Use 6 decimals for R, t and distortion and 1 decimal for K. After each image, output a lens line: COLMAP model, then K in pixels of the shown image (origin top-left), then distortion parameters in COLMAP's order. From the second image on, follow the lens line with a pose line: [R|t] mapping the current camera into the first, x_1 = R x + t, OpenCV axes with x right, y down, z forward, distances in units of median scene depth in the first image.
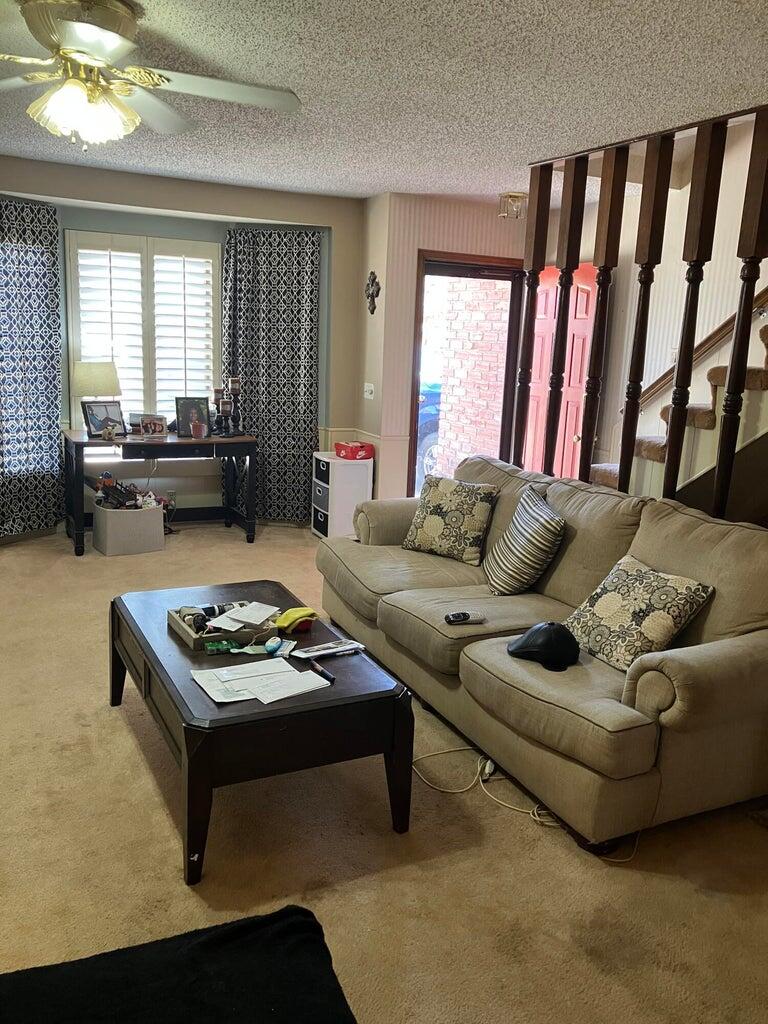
lens RADIAL K [[849.8, 0, 379.1], [0, 849.8, 515.7], [0, 0, 1]] dist [0.006716, -0.008879]
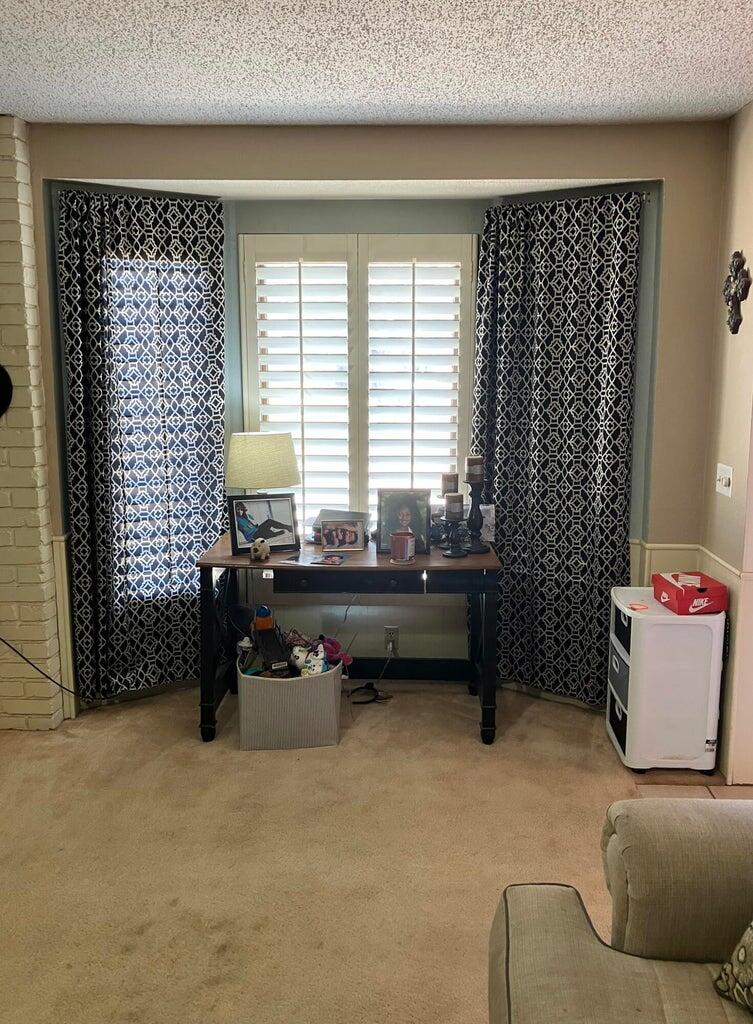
lens RADIAL K [[871.4, 0, 376.9], [0, 871.4, 508.6], [0, 0, 1]] dist [0.043771, -0.021076]
pose [[0.891615, 0.031982, -0.451664, 0.042902], [-0.056802, 0.997523, -0.041498, -0.097085], [0.449218, 0.062656, 0.891223, 0.436547]]
